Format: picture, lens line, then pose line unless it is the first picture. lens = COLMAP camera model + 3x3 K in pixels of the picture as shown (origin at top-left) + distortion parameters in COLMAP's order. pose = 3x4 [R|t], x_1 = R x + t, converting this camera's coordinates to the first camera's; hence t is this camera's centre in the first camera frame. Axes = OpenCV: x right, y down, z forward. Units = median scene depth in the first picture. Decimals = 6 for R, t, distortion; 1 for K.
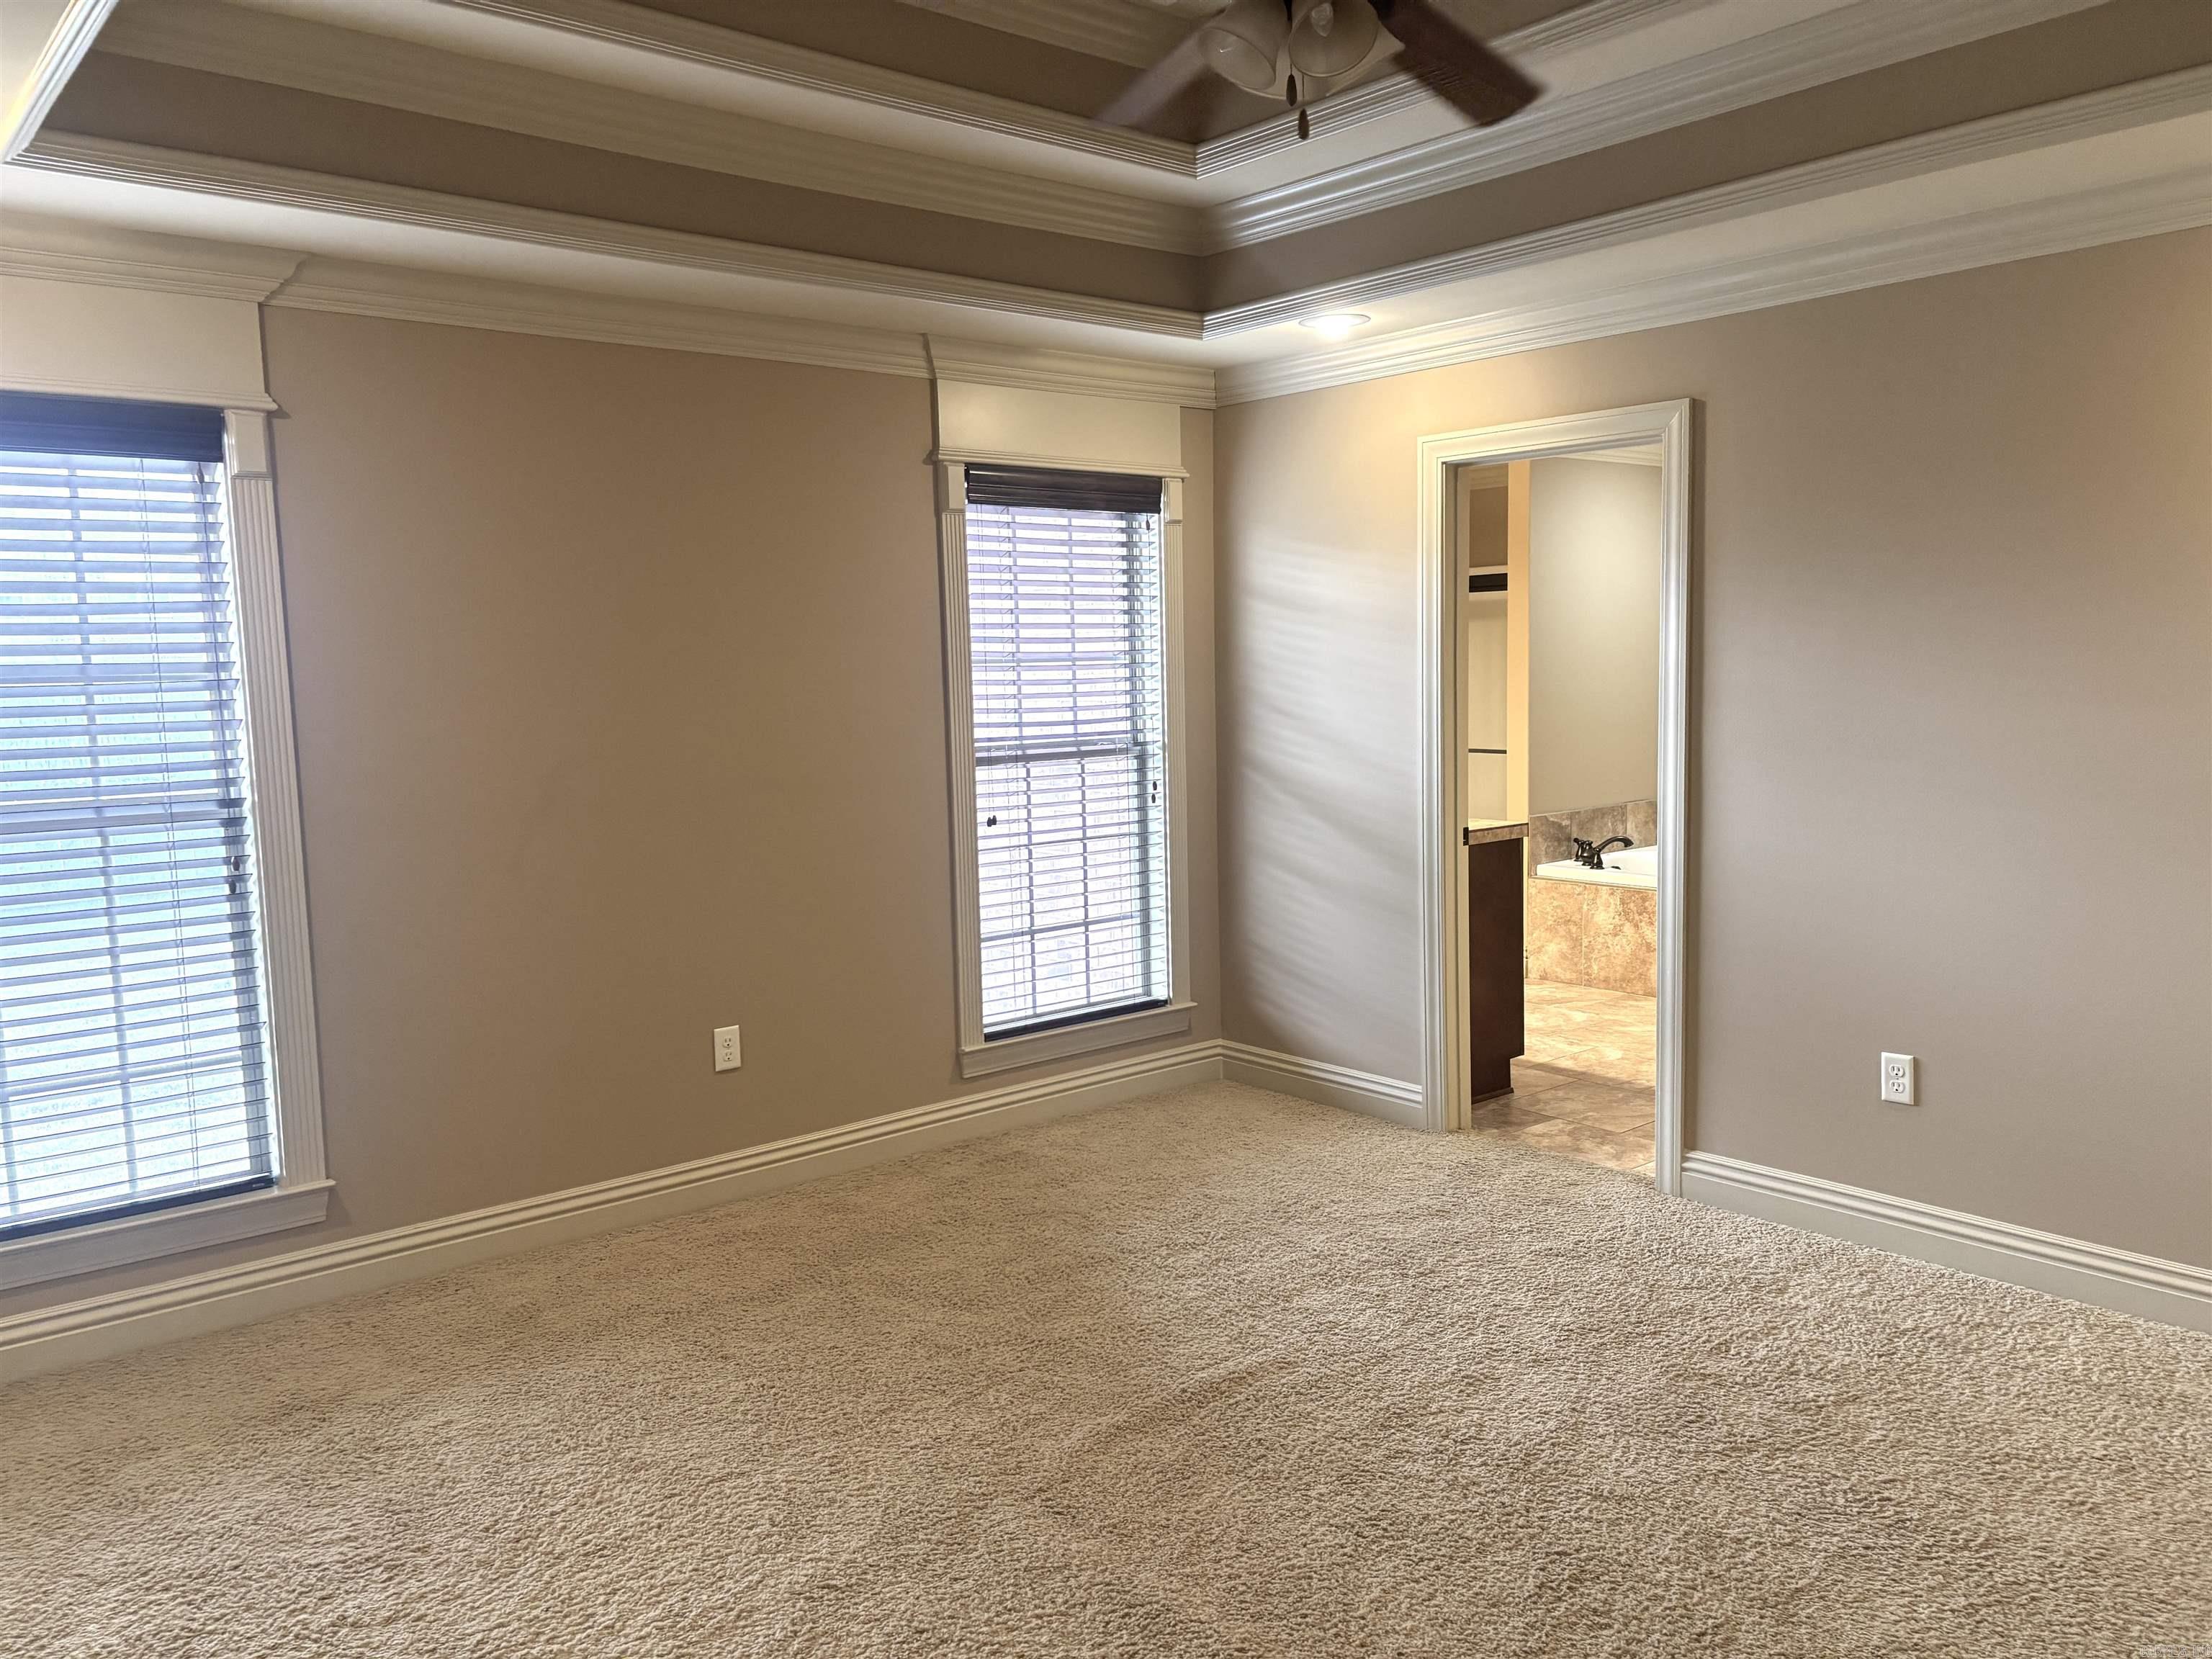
lens RADIAL K [[1683.9, 0, 1107.2], [0, 1683.9, 816.3], [0, 0, 1]] dist [0.108494, -0.120892]
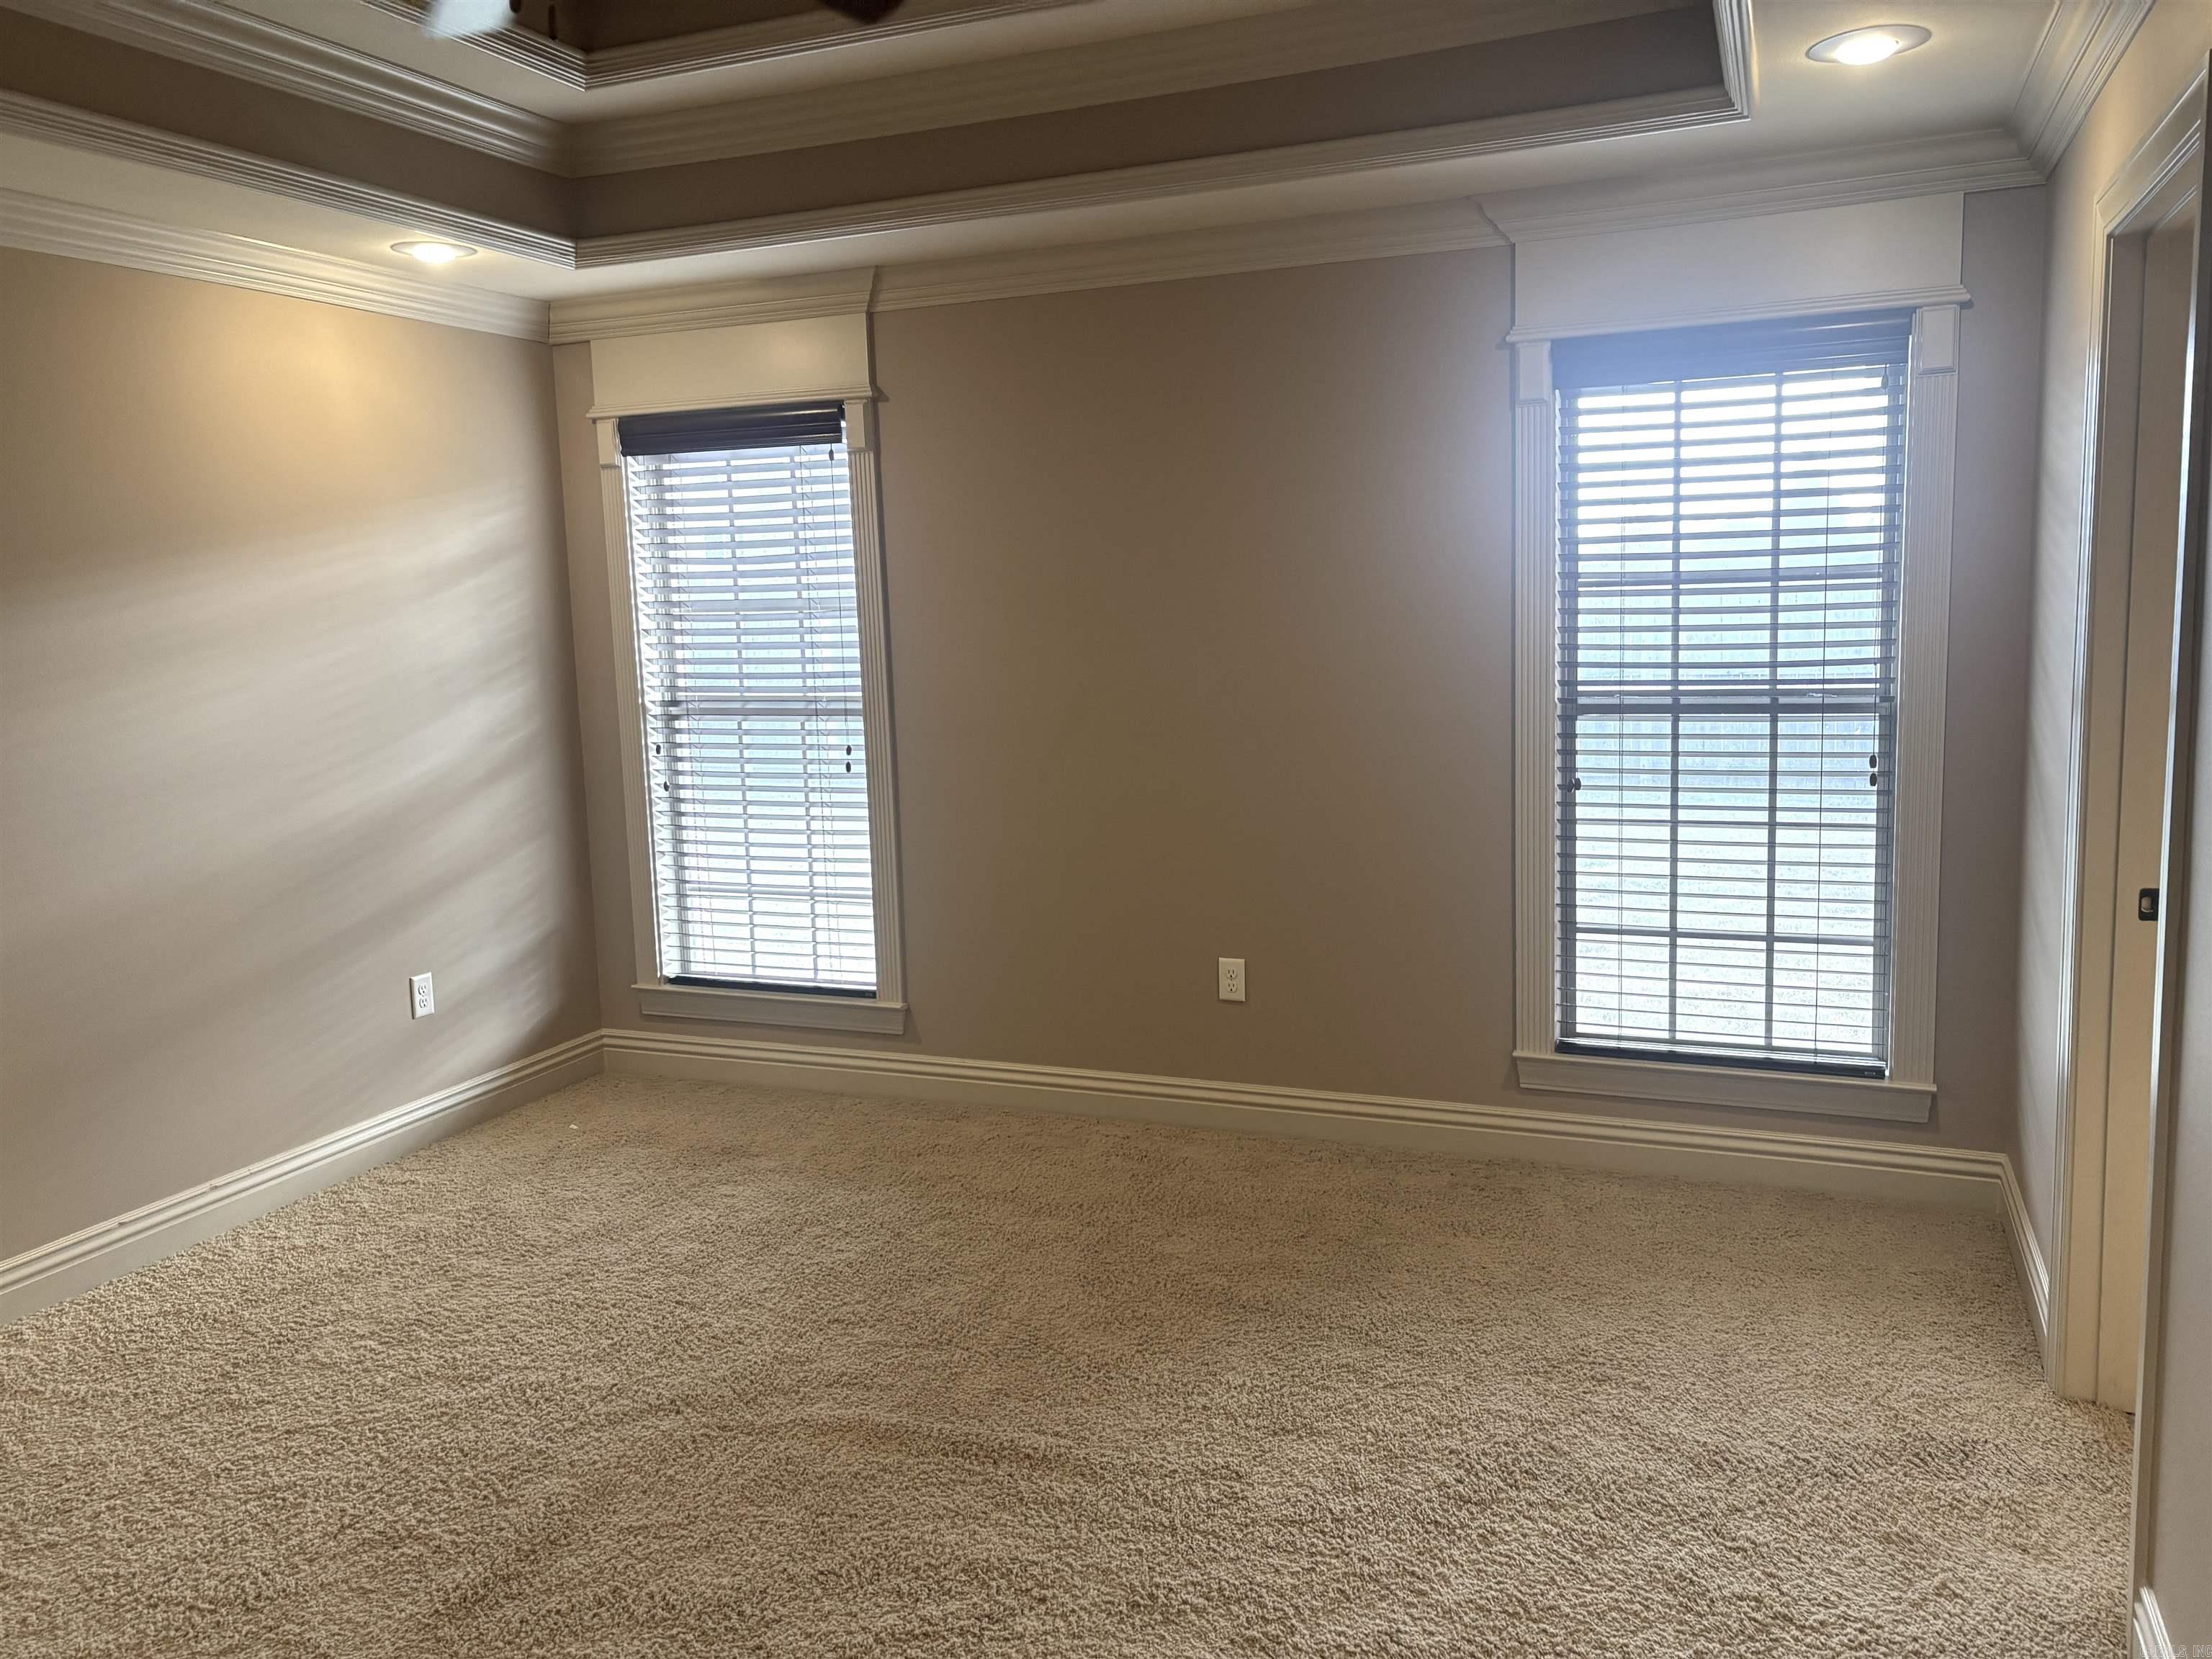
lens RADIAL K [[1649.6, 0, 1106.0], [0, 1649.6, 829.5], [0, 0, 1]] dist [0.025276, -0.004124]
pose [[0.459299, 0.131233, -0.878534, 0.538287], [-0.063666, 0.991346, 0.114800, -0.053875], [0.885997, 0.003206, 0.463680, 0.448639]]
